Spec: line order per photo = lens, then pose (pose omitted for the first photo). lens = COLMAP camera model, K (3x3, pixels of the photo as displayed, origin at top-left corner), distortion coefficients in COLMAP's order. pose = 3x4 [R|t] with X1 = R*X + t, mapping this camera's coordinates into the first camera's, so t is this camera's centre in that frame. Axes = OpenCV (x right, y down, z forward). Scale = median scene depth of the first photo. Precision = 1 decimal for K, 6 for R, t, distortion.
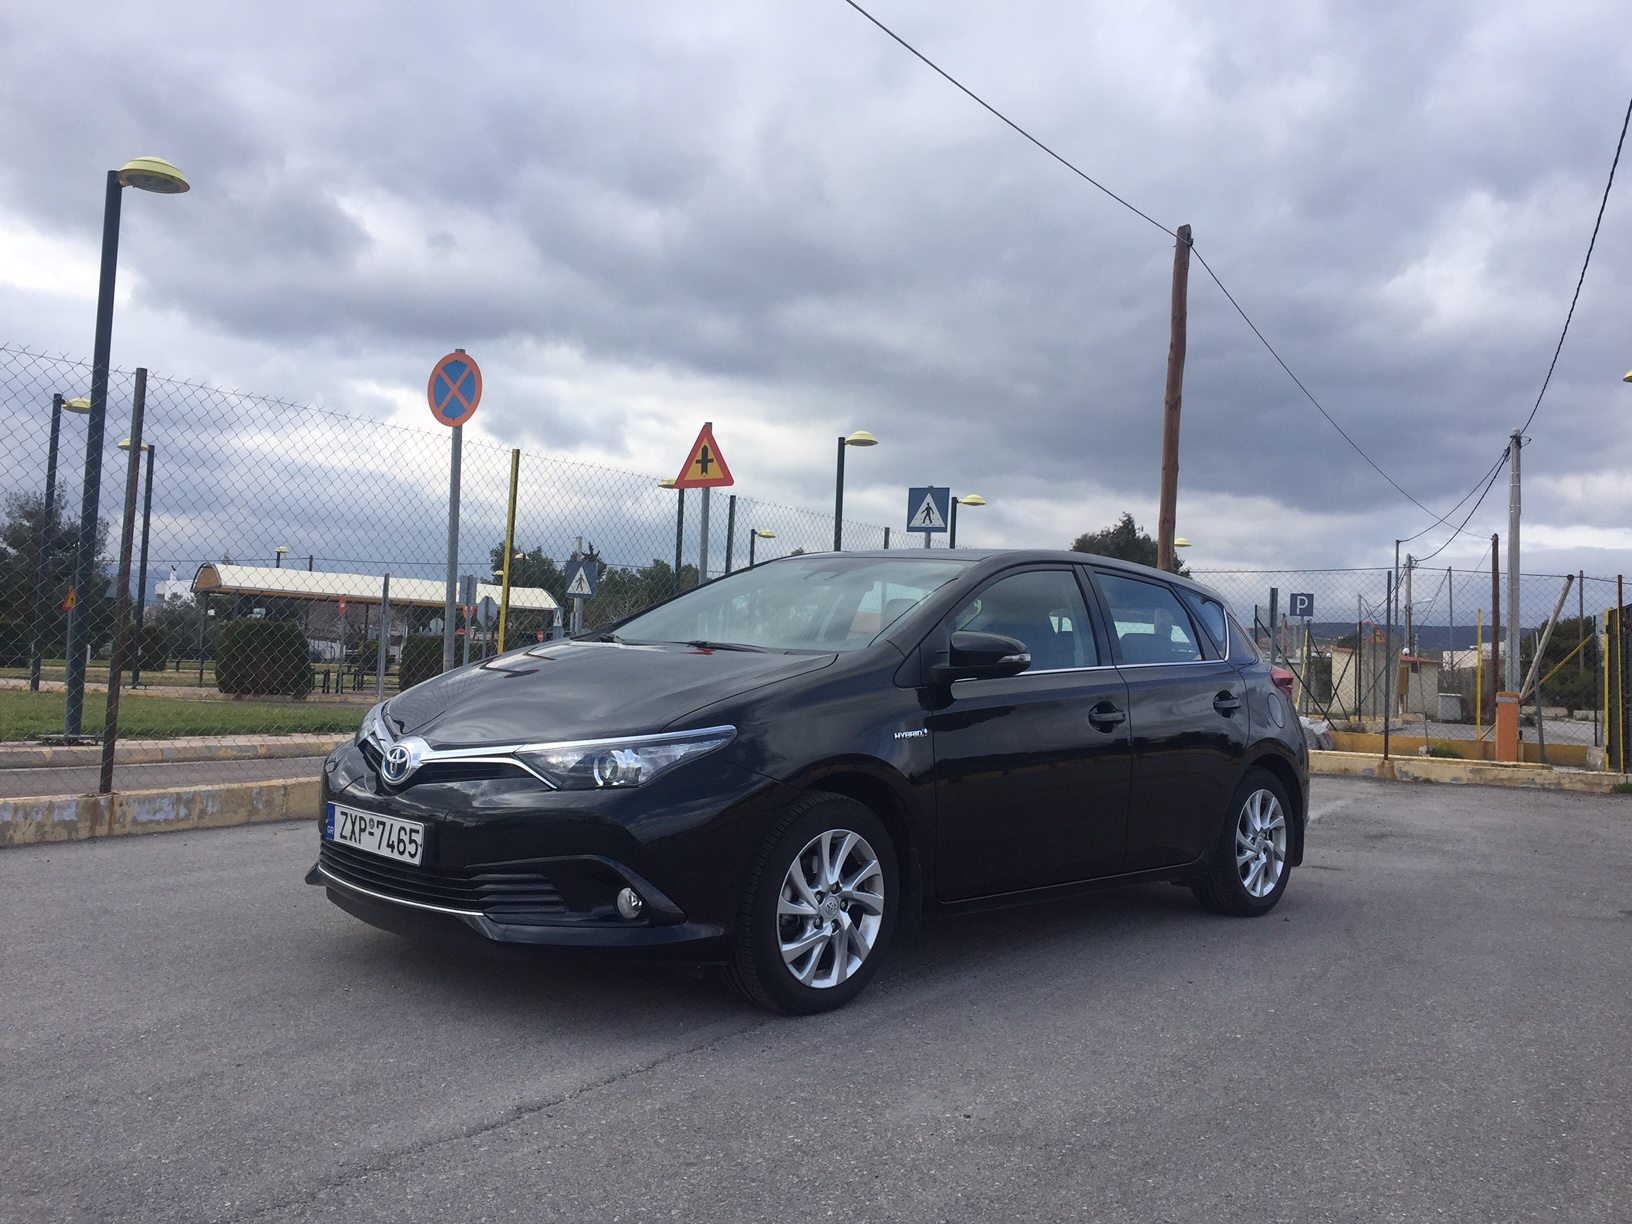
lens RADIAL K [[1391.5, 0, 820.2], [0, 1391.5, 608.2], [0, 0, 1]] dist [0.070127, -0.105669]
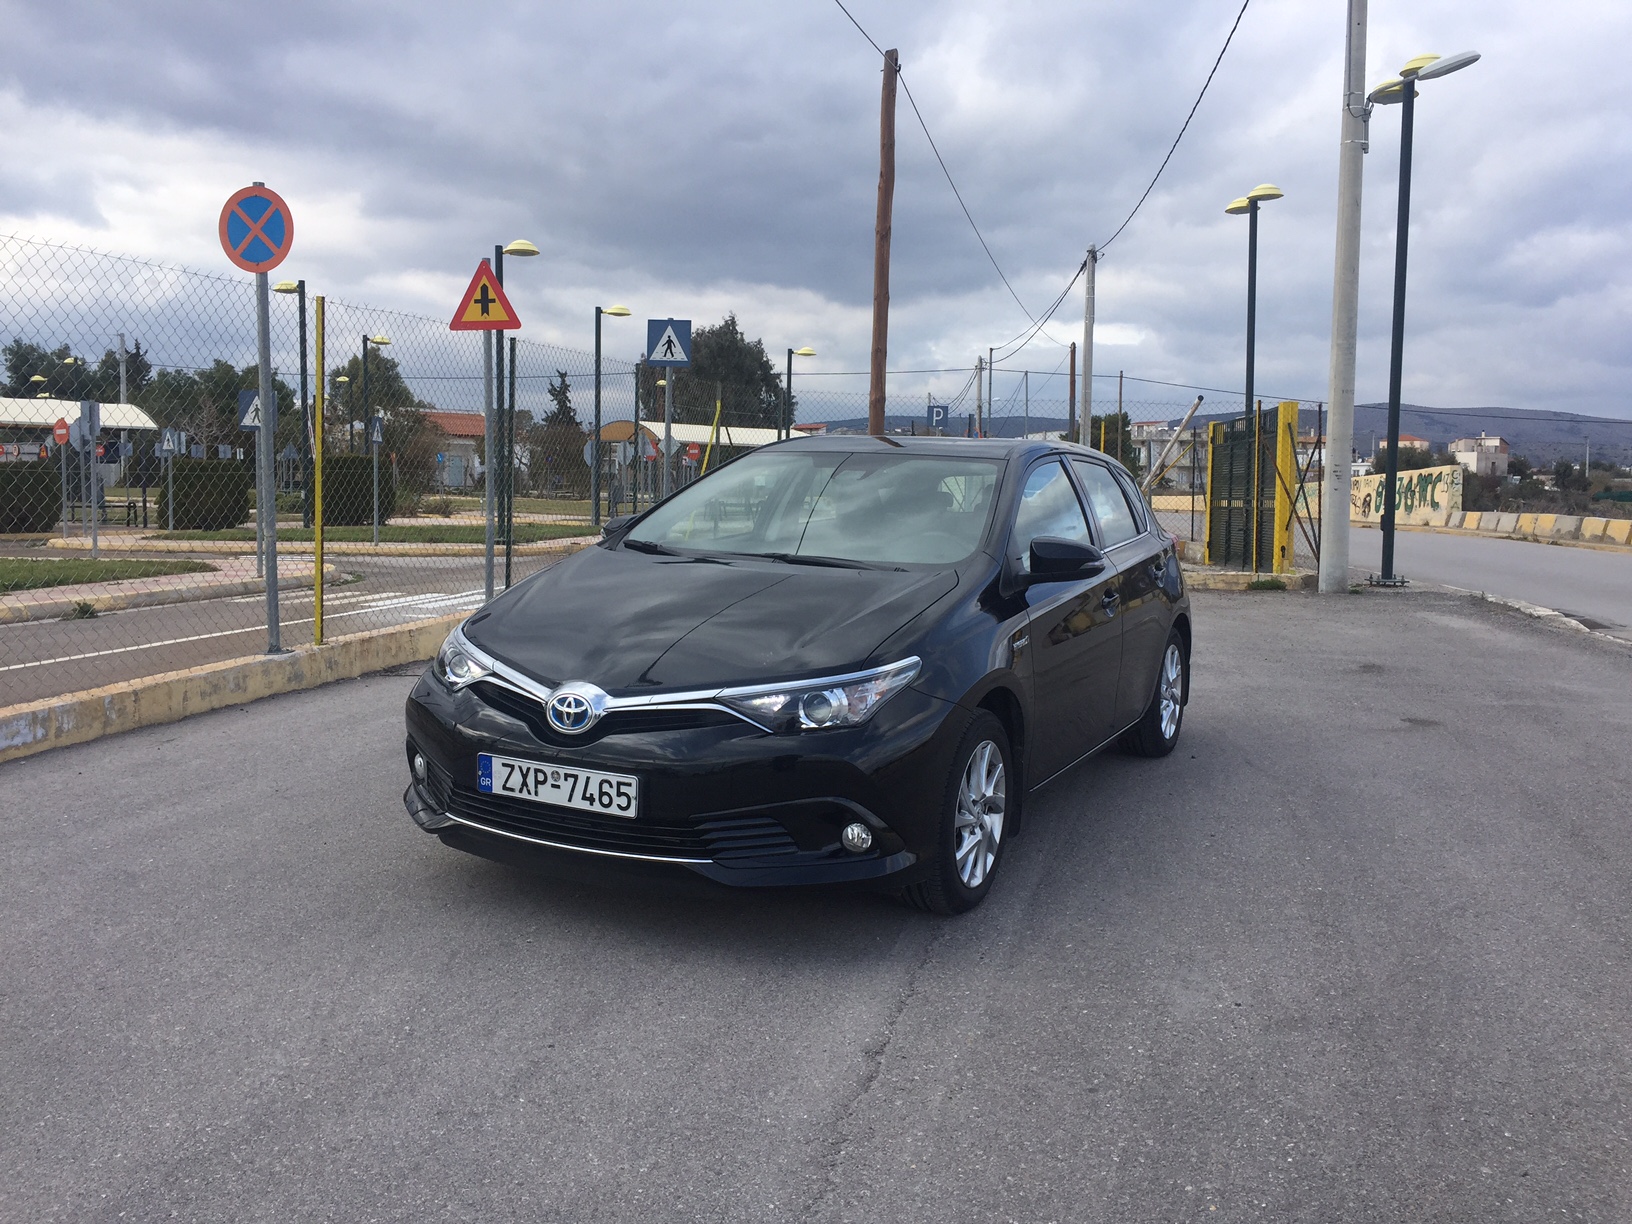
lens RADIAL K [[1391.5, 0, 815.1], [0, 1391.5, 576.3], [0, 0, 1]] dist [0.070127, -0.105669]
pose [[0.954804, -0.047309, 0.293447, -0.177862], [0.010679, 0.992075, 0.125192, -0.043219], [-0.297044, -0.116401, 0.947742, 0.018074]]
